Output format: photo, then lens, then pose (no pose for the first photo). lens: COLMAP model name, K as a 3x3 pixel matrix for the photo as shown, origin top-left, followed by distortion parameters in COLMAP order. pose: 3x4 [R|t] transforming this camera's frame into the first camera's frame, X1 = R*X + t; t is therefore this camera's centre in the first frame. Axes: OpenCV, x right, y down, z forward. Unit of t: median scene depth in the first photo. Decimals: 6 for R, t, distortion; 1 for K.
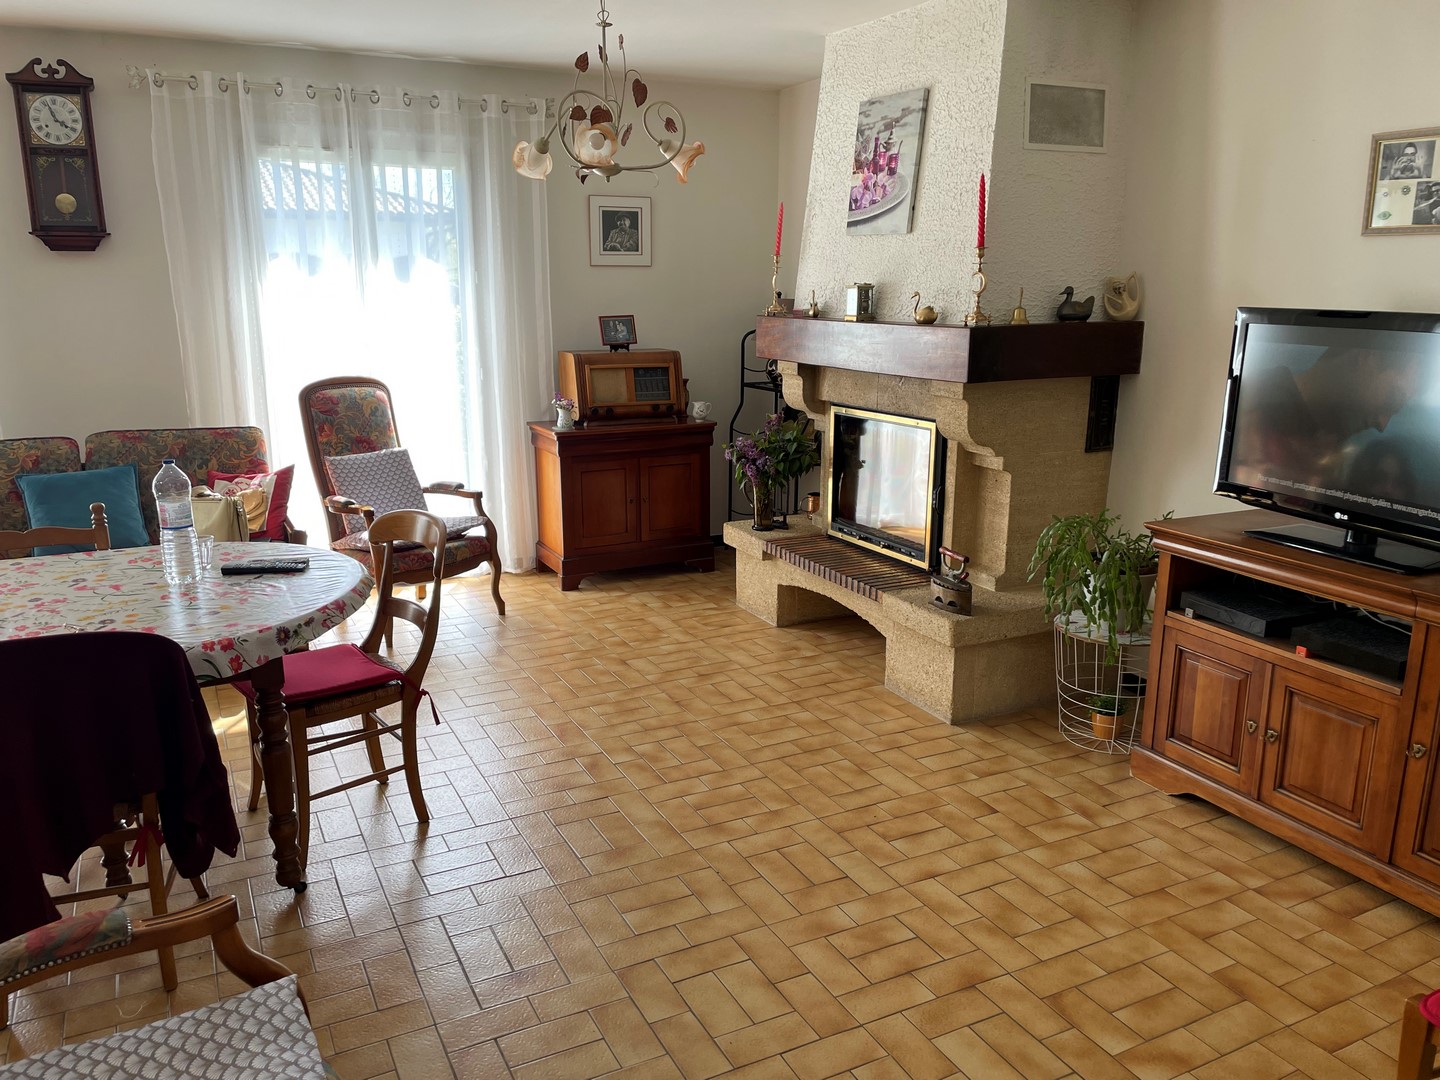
lens RADIAL K [[1090.8, 0, 714.8], [0, 1090.8, 546.2], [0, 0, 1]] dist [0.104779, -0.130378]
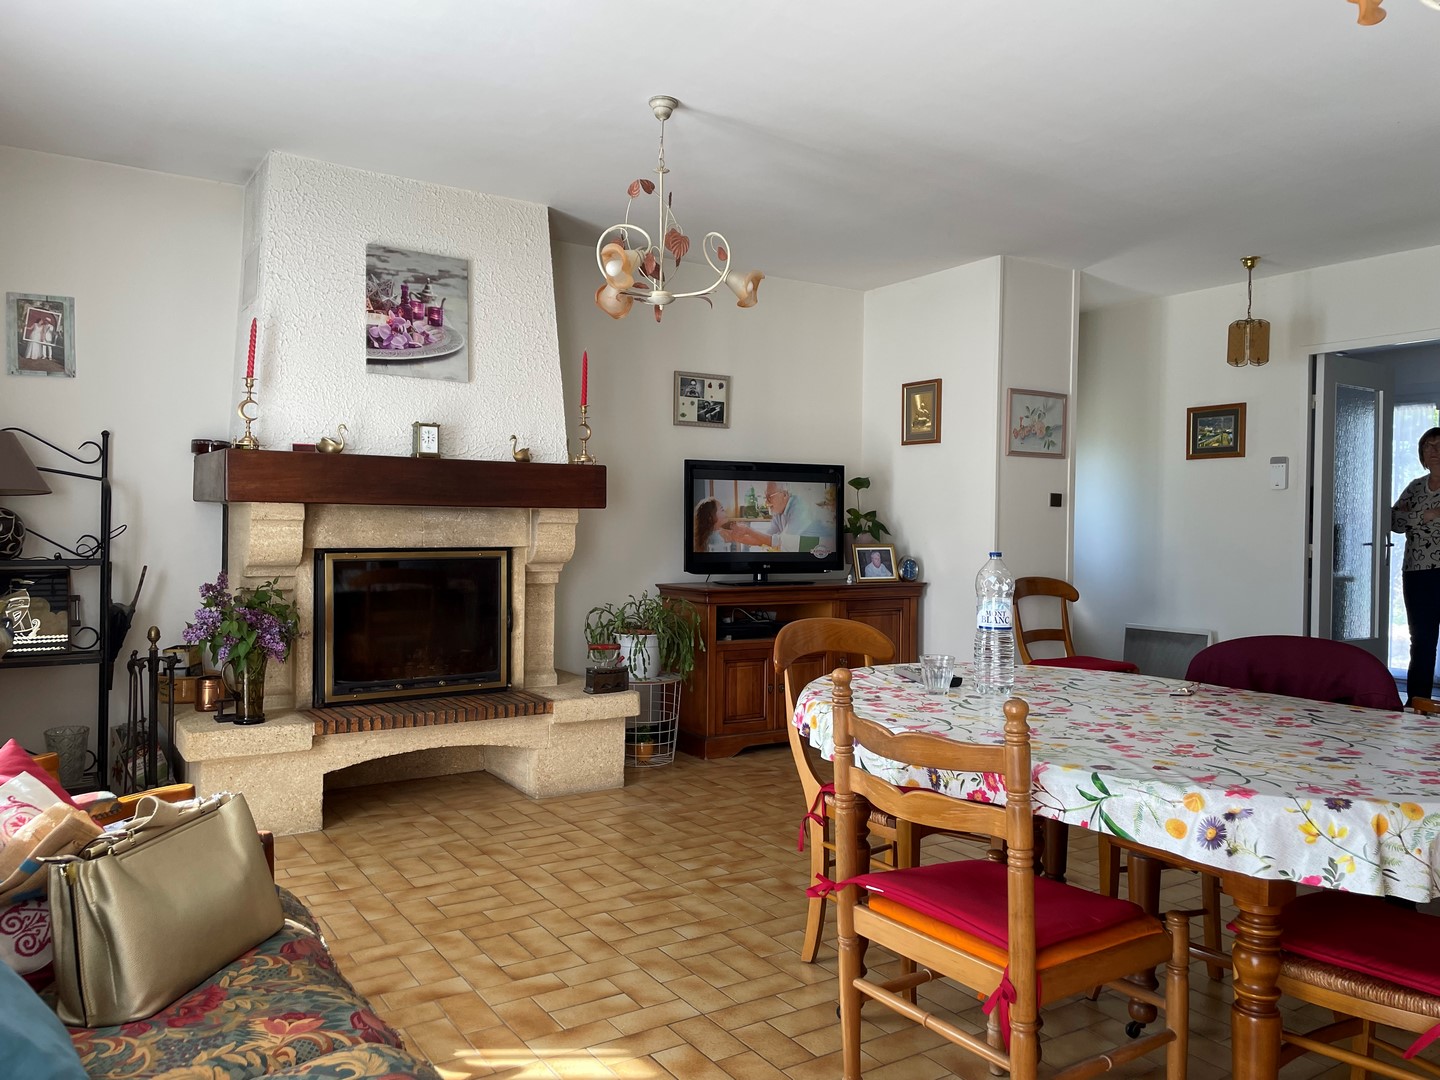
lens RADIAL K [[1072.1, 0, 720.0], [0, 1072.1, 540.0], [0, 0, 1]] dist [0.114822, -0.118984]
pose [[-0.098583, -0.018465, 0.994958, -0.871381], [0.227674, 0.972890, 0.040614, -0.112589], [-0.968734, 0.230530, -0.091706, 0.846607]]
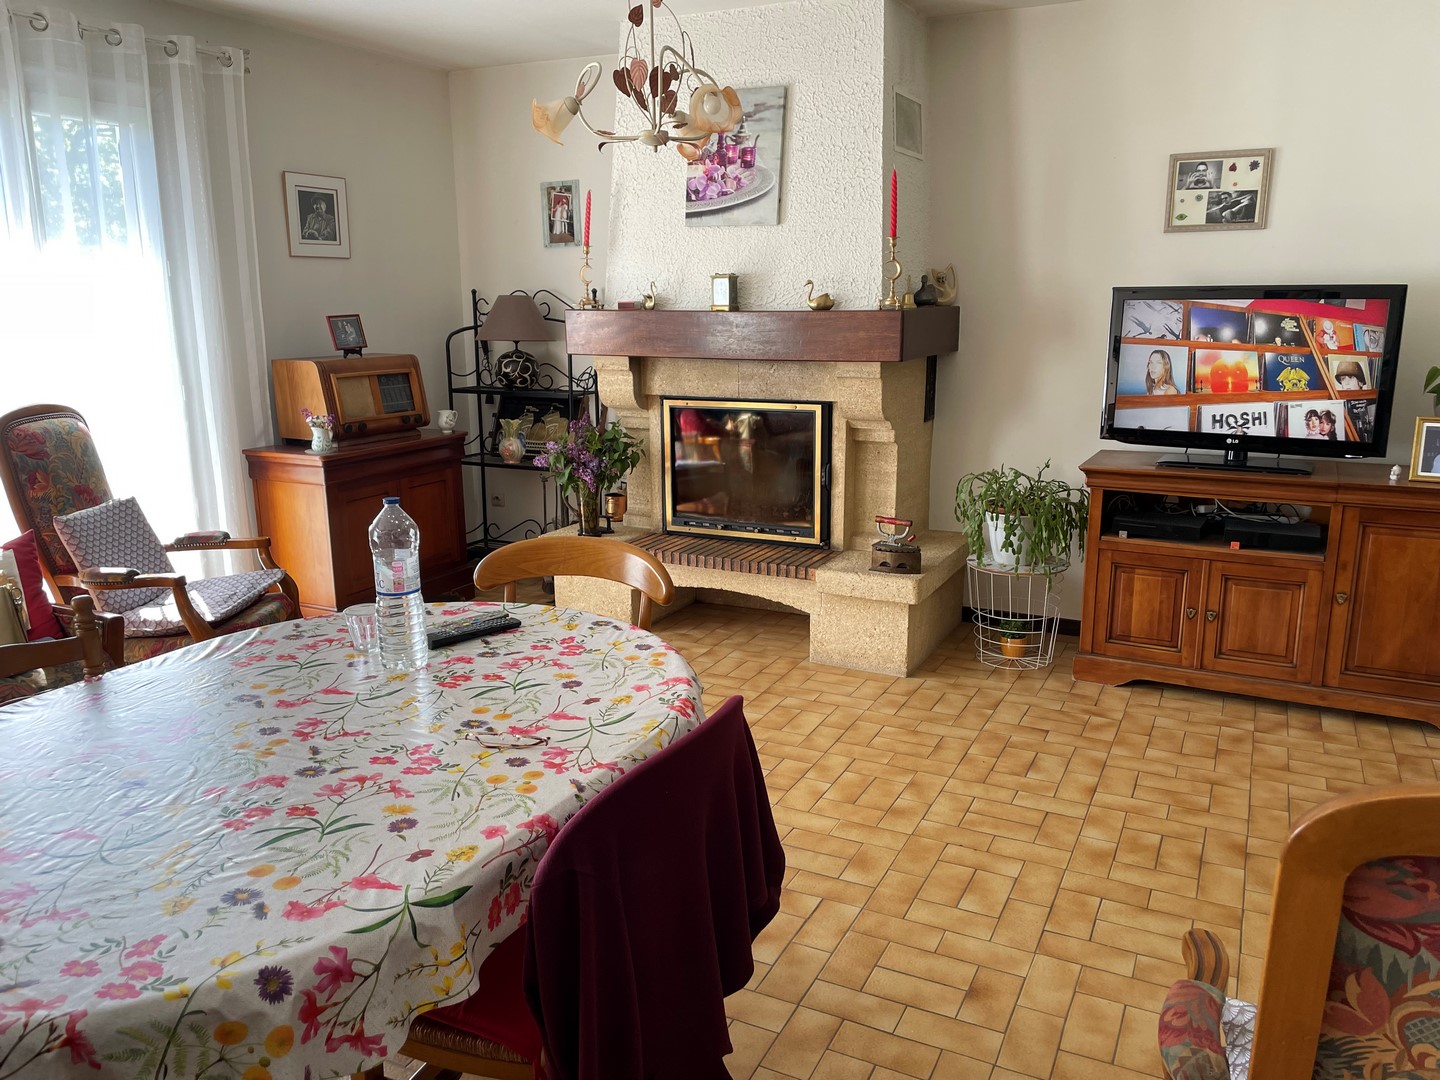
lens RADIAL K [[1088.1, 0, 720.0], [0, 1088.1, 540.0], [0, 0, 1]] dist [0.101047, -0.130323]
pose [[0.800525, -0.137463, 0.583321, -0.485196], [0.148898, 0.988439, 0.028589, -0.026486], [-0.580508, 0.063969, 0.811738, 0.200850]]
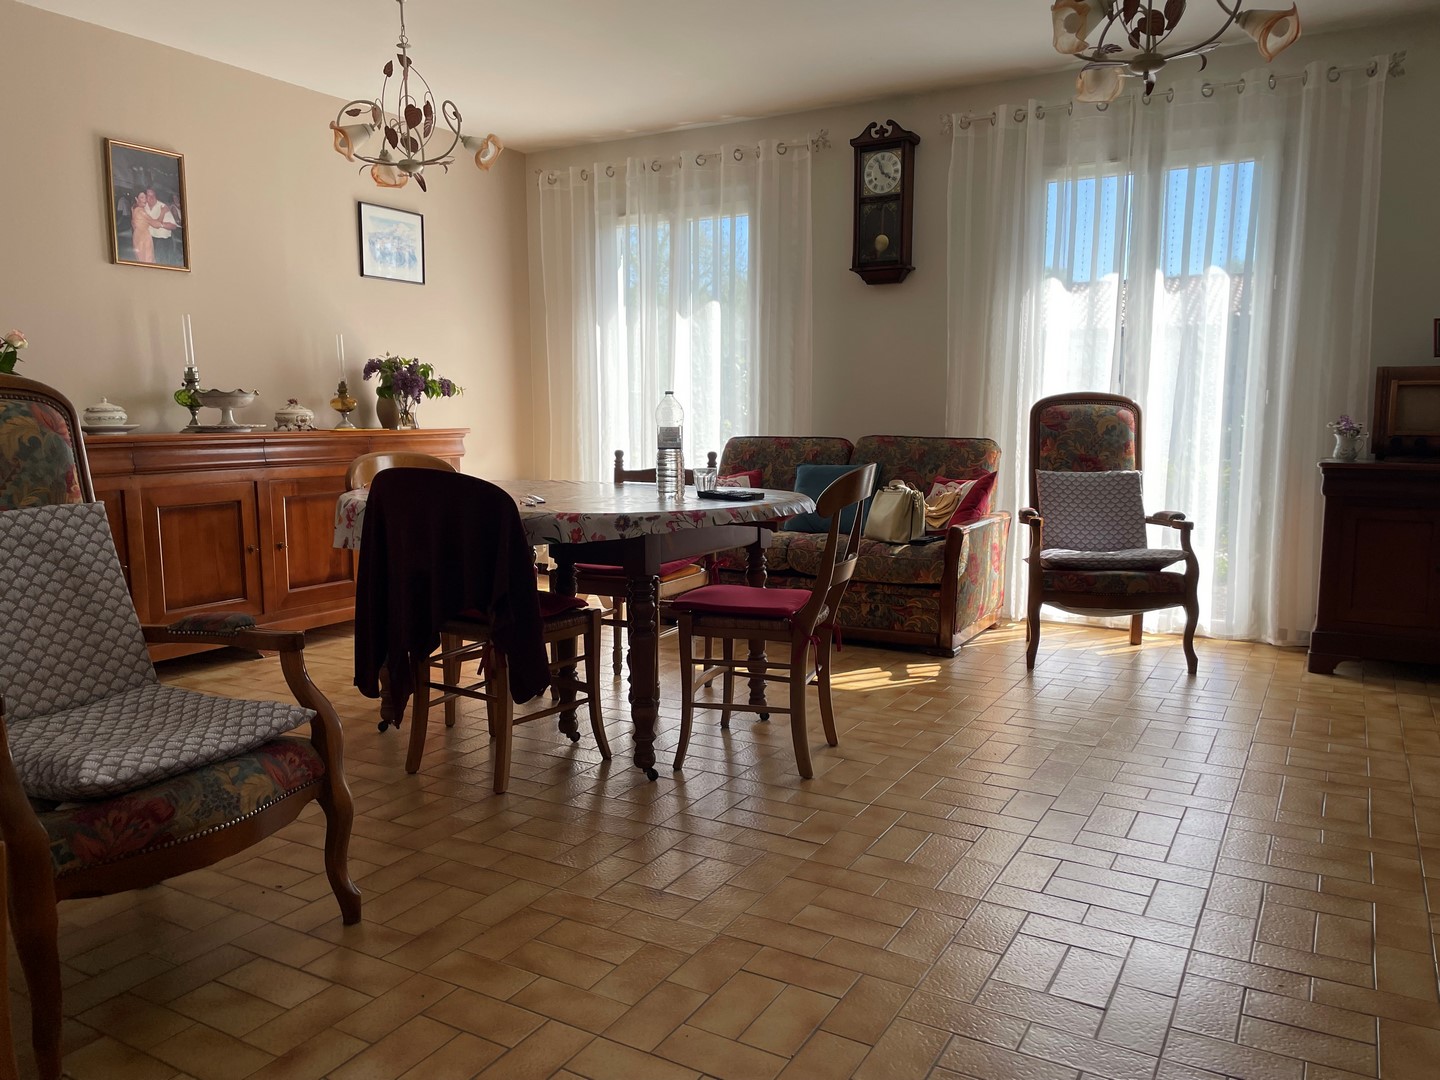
lens RADIAL K [[1090.8, 0, 714.8], [0, 1090.8, 546.2], [0, 0, 1]] dist [0.104779, -0.130378]
pose [[0.551914, 0.103307, -0.827477, 0.338310], [-0.197724, 0.980212, -0.009504, 0.056547], [0.810121, 0.168857, 0.561419, 0.270243]]
